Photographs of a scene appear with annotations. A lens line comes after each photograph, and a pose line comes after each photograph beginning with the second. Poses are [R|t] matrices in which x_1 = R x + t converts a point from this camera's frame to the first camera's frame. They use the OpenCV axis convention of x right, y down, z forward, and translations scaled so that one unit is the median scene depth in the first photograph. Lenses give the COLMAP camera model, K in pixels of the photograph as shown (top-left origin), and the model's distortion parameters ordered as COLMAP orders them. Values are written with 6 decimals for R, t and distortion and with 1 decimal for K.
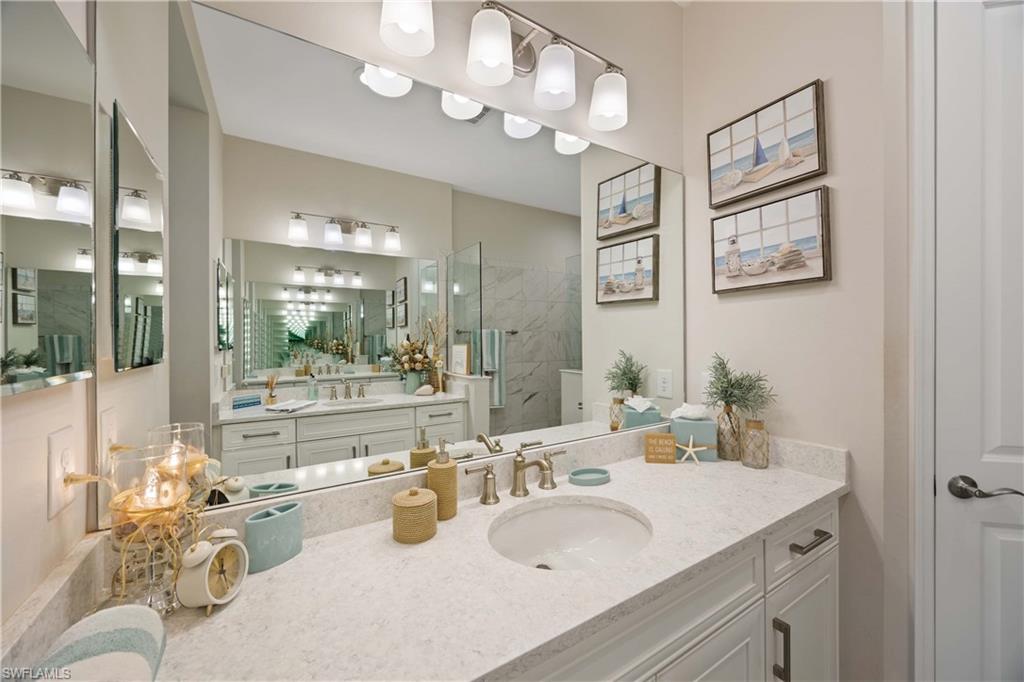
lens RADIAL K [[389.8, 0, 508.6], [0, 389.8, 339.2], [0, 0, 1]] dist [-0.002459, -0.000457]
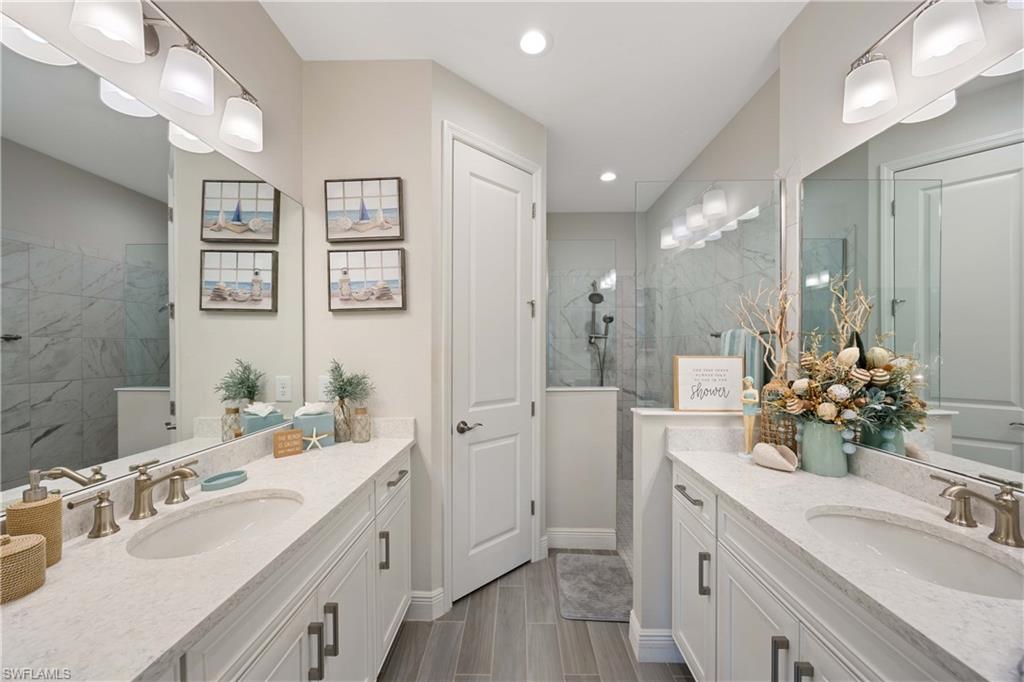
lens RADIAL K [[389.8, 0, 515.3], [0, 389.8, 343.5], [0, 0, 1]] dist [-0.002459, -0.000457]
pose [[0.542415, 0.011076, 0.840038, -0.235523], [0.000771, 0.999906, -0.013683, 0.003254], [-0.840110, 0.008070, 0.542356, -0.204283]]
